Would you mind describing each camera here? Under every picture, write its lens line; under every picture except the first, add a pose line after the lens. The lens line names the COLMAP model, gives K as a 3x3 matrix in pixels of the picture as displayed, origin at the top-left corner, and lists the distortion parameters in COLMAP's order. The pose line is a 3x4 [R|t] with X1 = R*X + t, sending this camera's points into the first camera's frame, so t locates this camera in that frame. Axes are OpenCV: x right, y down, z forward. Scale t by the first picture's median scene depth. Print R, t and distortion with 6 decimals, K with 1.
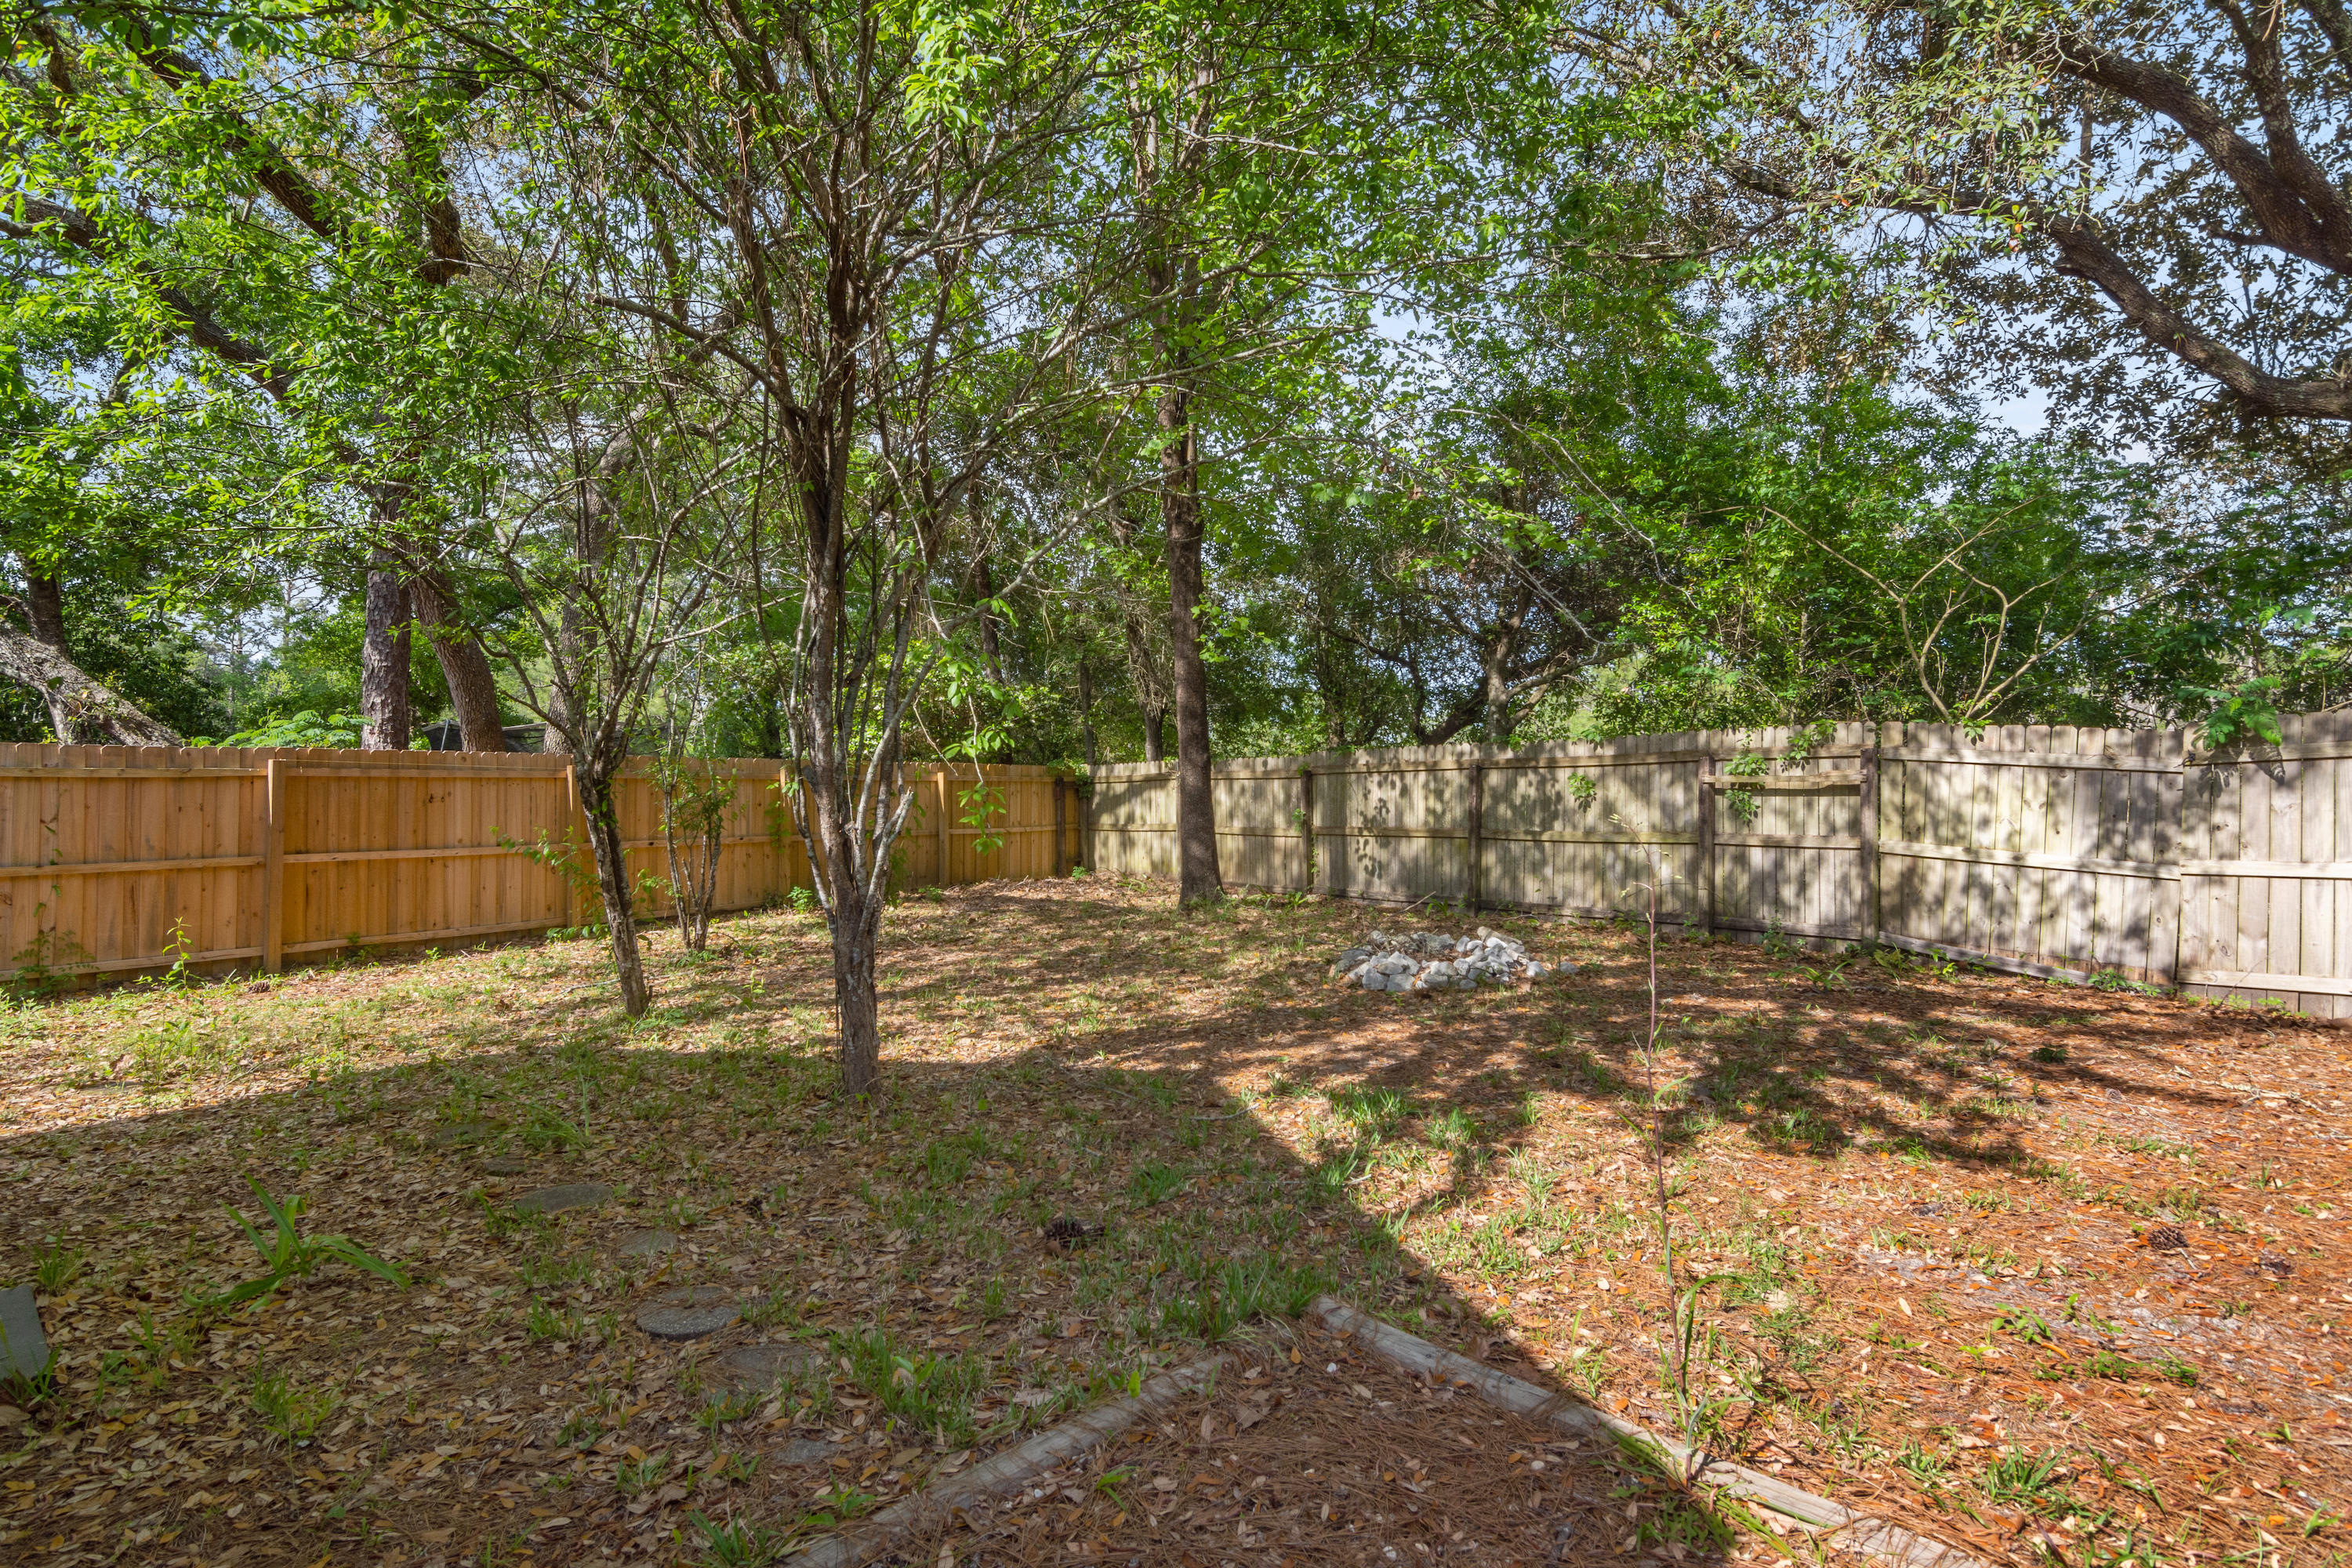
lens RADIAL K [[1141.1, 0, 1191.6], [0, 1141.1, 769.7], [0, 0, 1]] dist [0.006978, 0.000563]
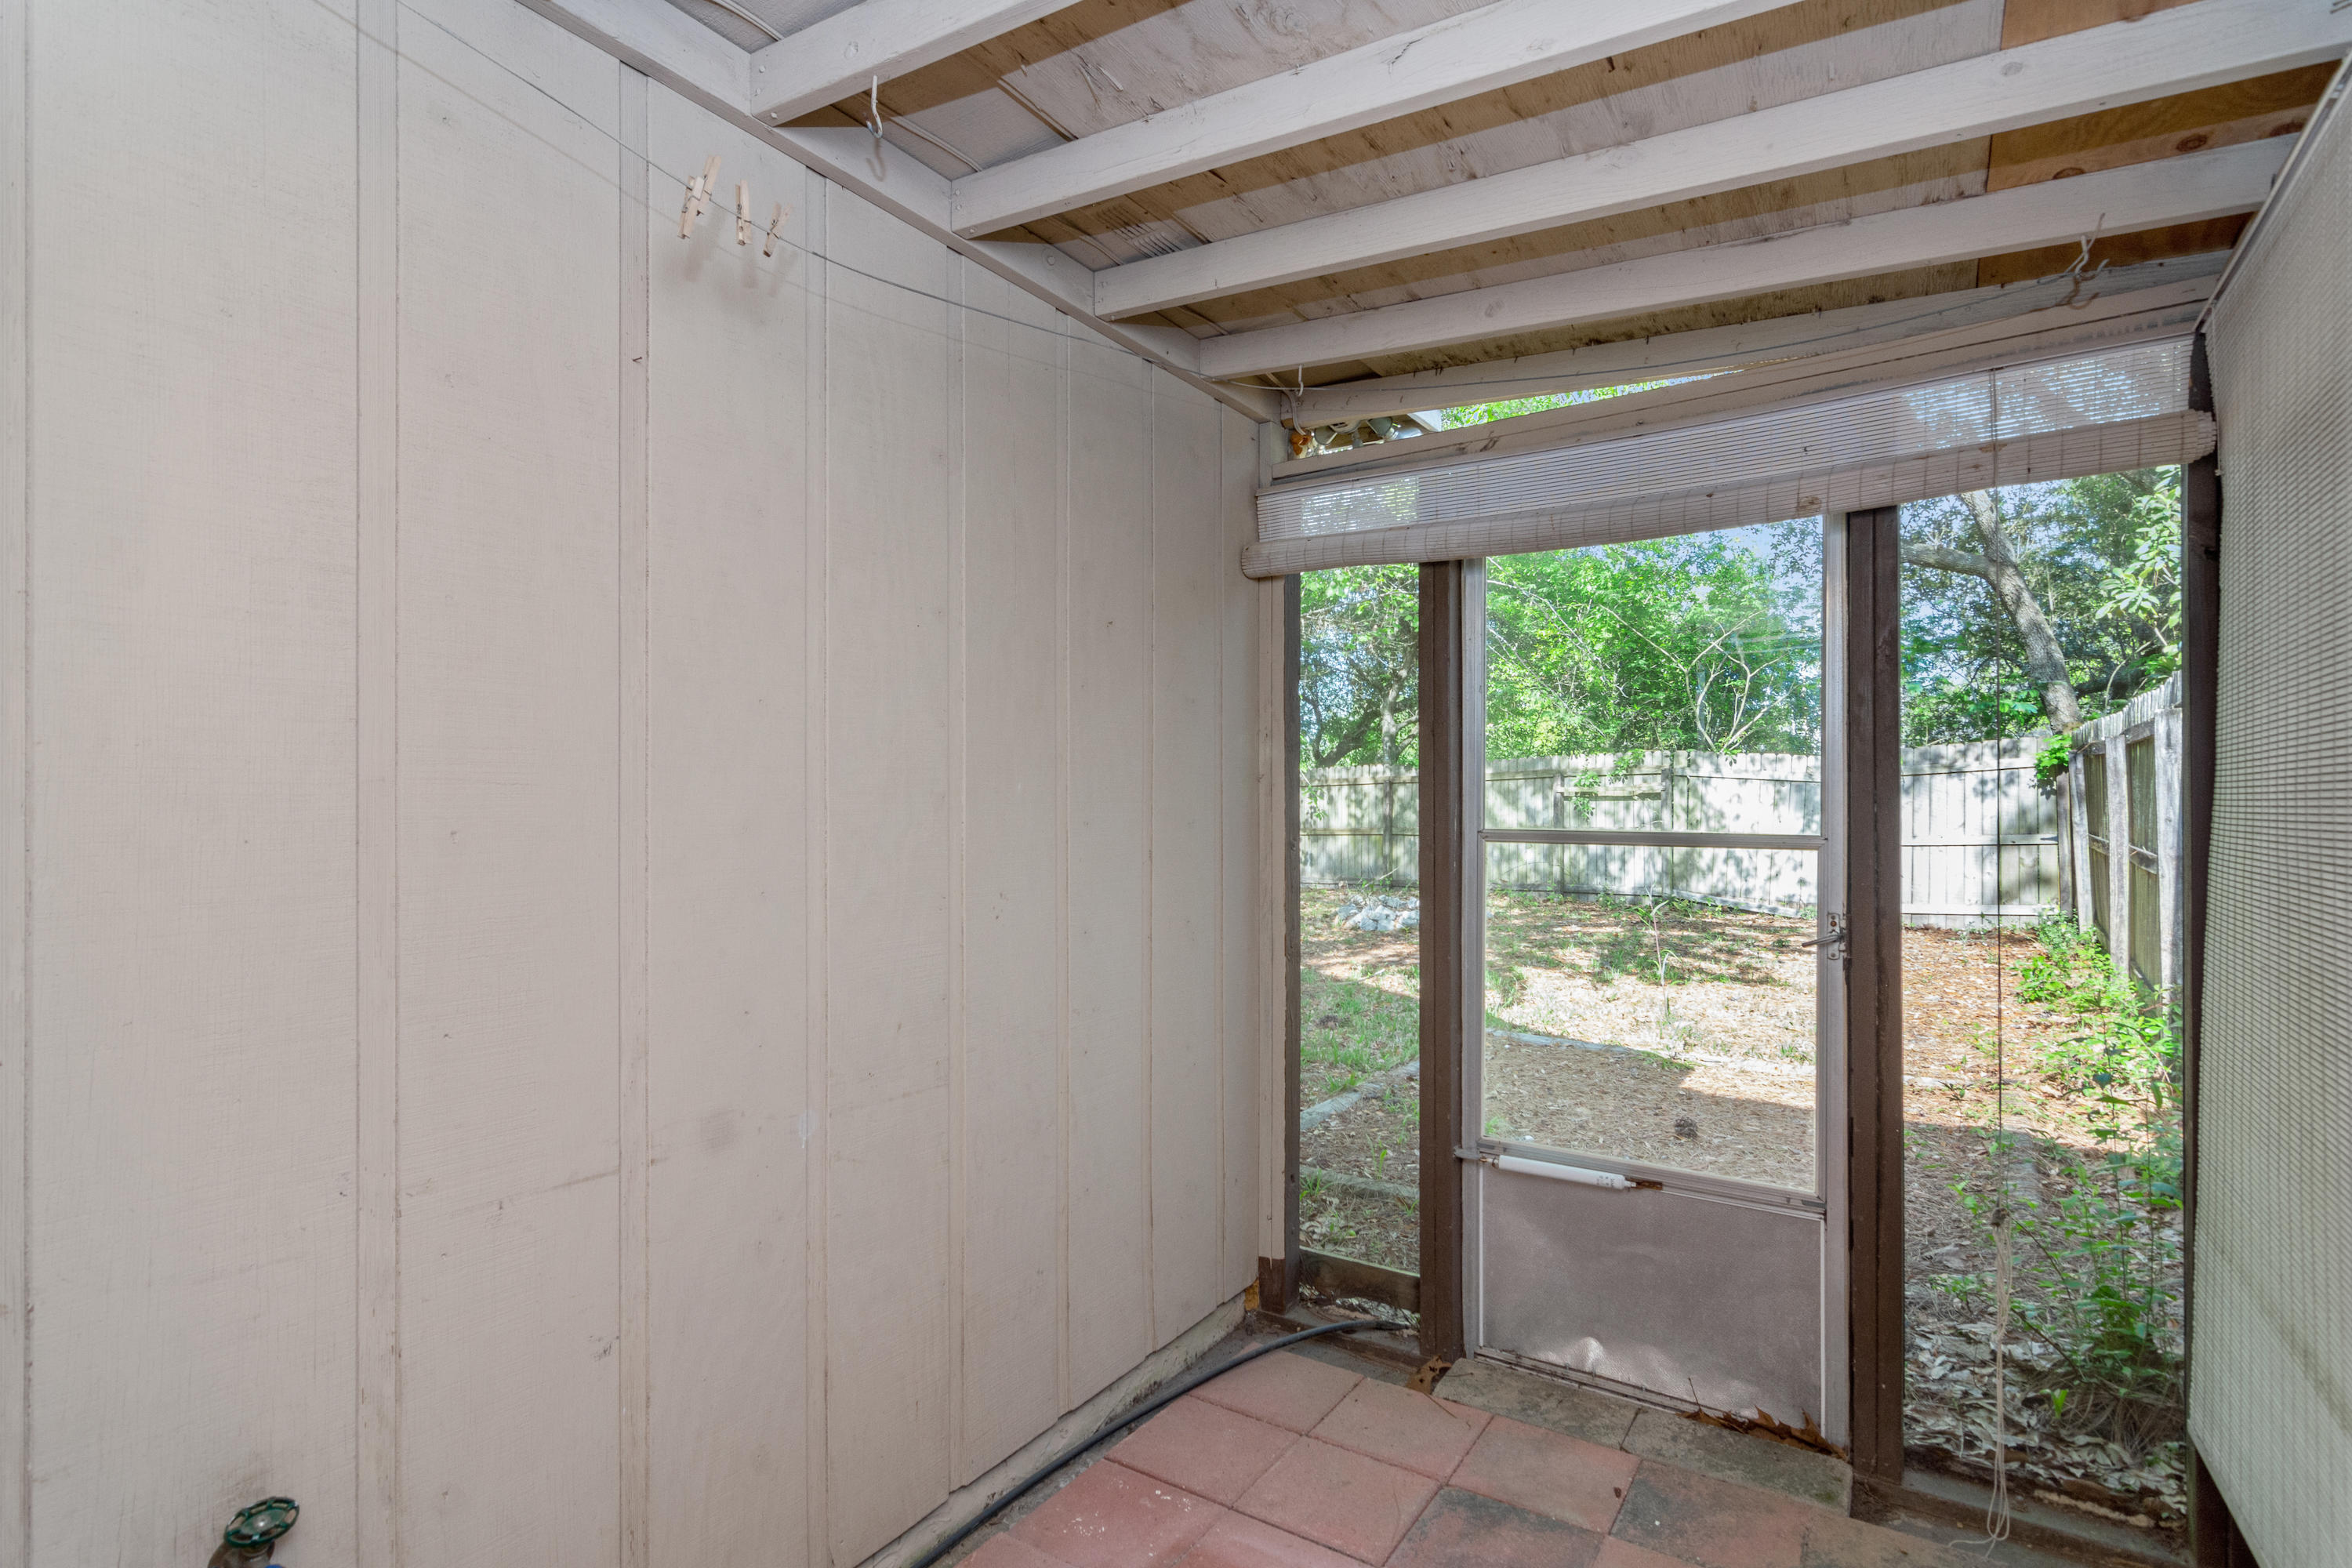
lens RADIAL K [[1141.1, 0, 1161.8], [0, 1141.1, 796.7], [0, 0, 1]] dist [0.006978, 0.000563]
pose [[0.986009, -0.002175, 0.166680, -0.306332], [0.001725, 0.999994, 0.002844, 0.012545], [-0.166685, -0.002517, 0.986007, -0.362743]]
